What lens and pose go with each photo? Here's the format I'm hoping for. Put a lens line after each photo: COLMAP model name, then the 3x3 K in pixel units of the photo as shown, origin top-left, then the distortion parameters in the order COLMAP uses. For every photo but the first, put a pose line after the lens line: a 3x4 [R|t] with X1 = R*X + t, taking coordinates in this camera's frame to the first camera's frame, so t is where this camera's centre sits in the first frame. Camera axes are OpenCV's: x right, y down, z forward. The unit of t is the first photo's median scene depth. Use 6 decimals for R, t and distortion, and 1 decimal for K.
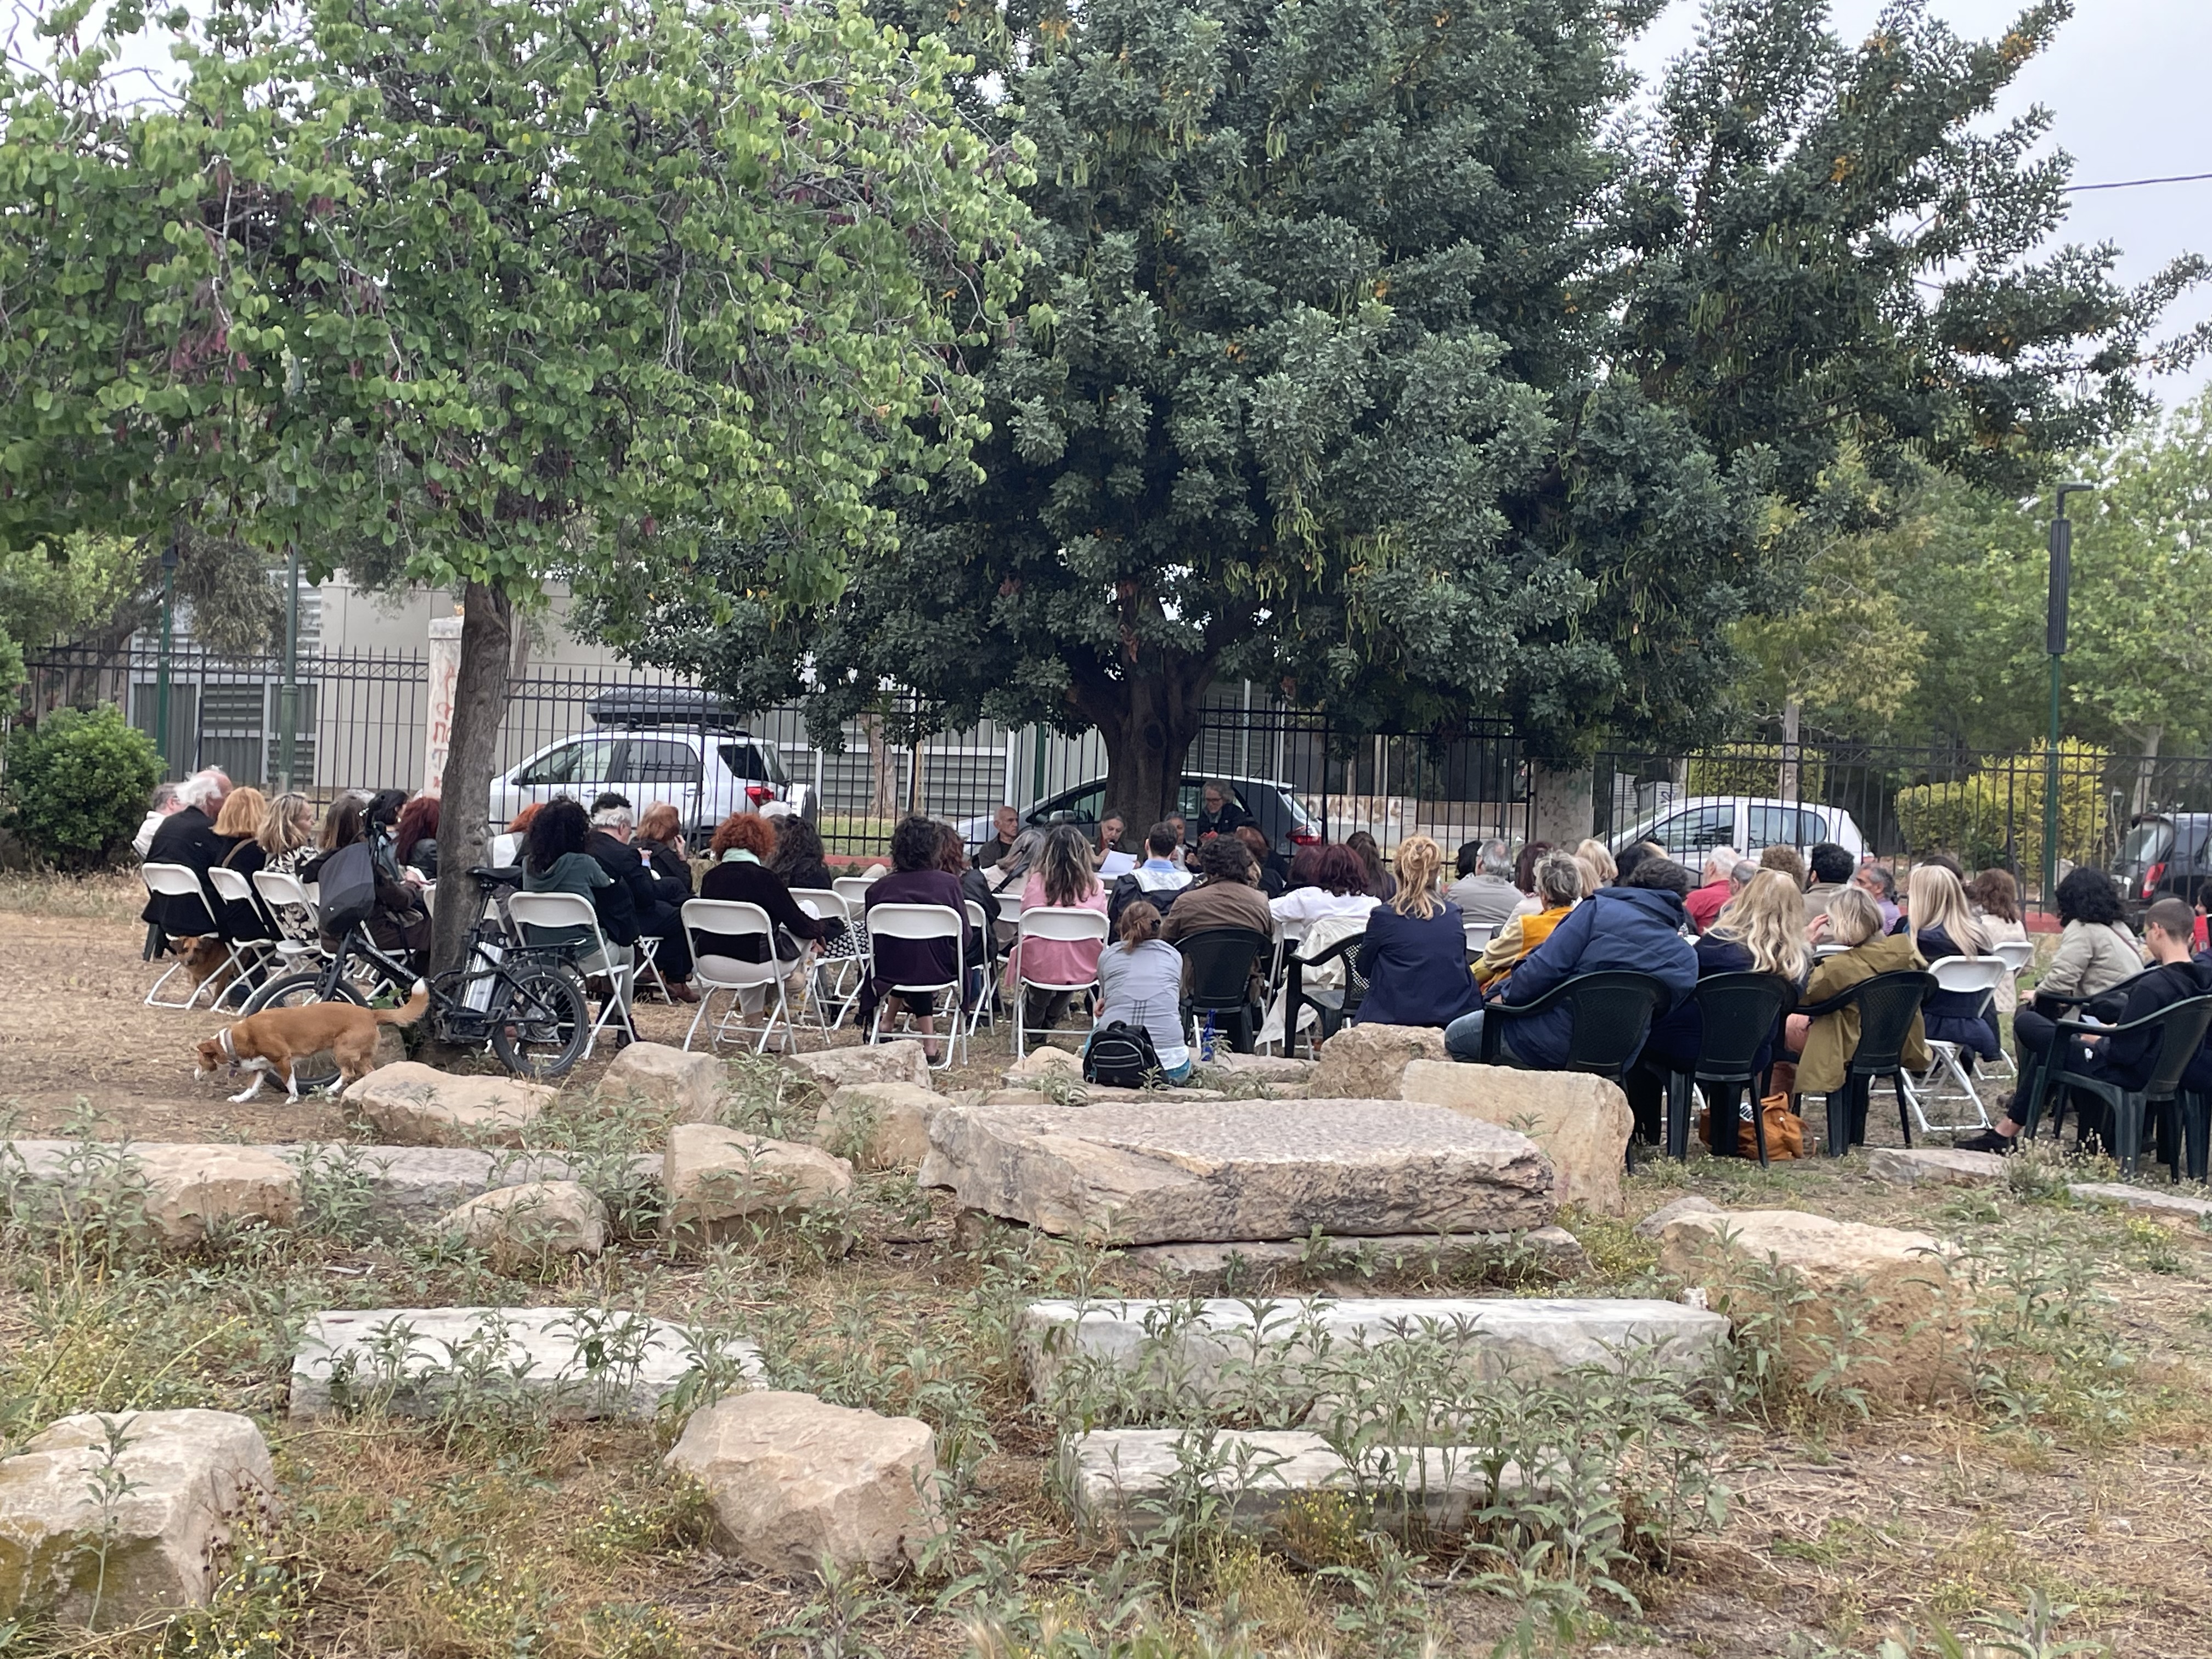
lens RADIAL K [[2577.7, 0, 1106.2], [0, 2577.7, 827.9], [0, 0, 1]] dist [-0.003708, 0.000000]
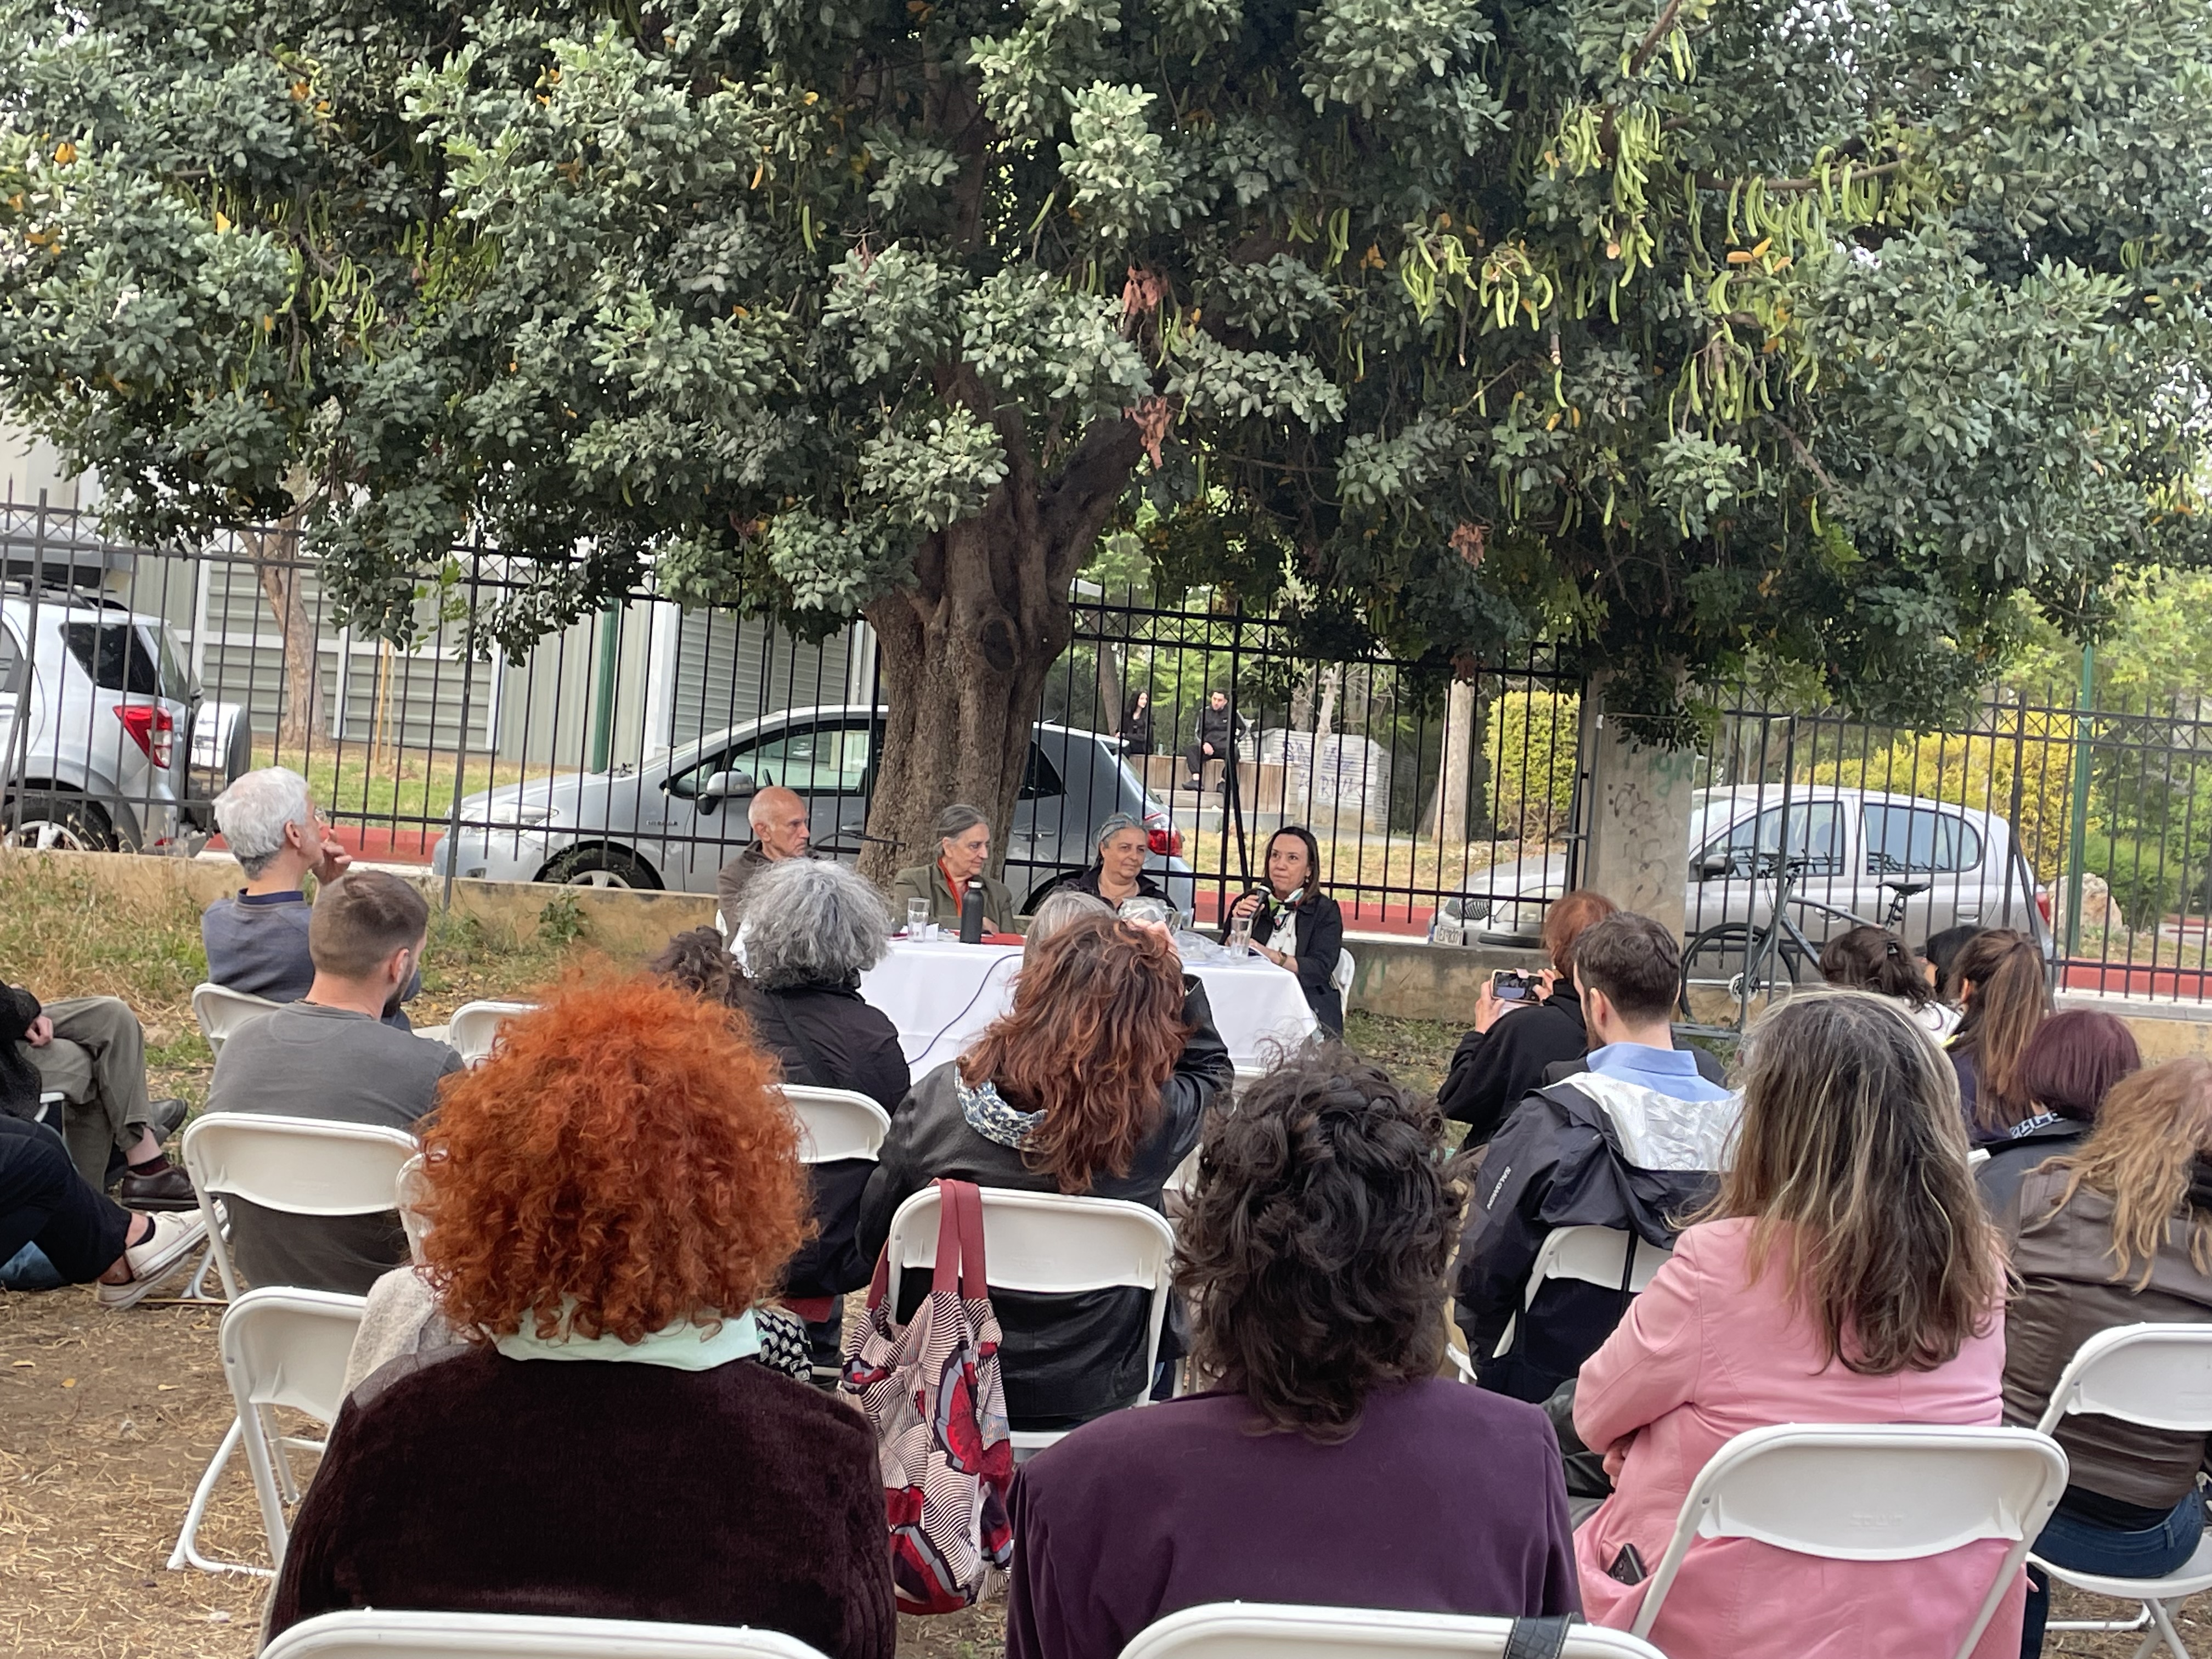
lens RADIAL K [[2836.8, 0, 1105.8], [0, 2836.8, 830.4], [0, 0, 1]] dist [0.024935, 0.000000]
pose [[0.973527, 0.029971, 0.226598, -0.074574], [-0.034256, 0.999300, 0.015002, -0.005971], [-0.225990, -0.022367, 0.973873, 0.389485]]
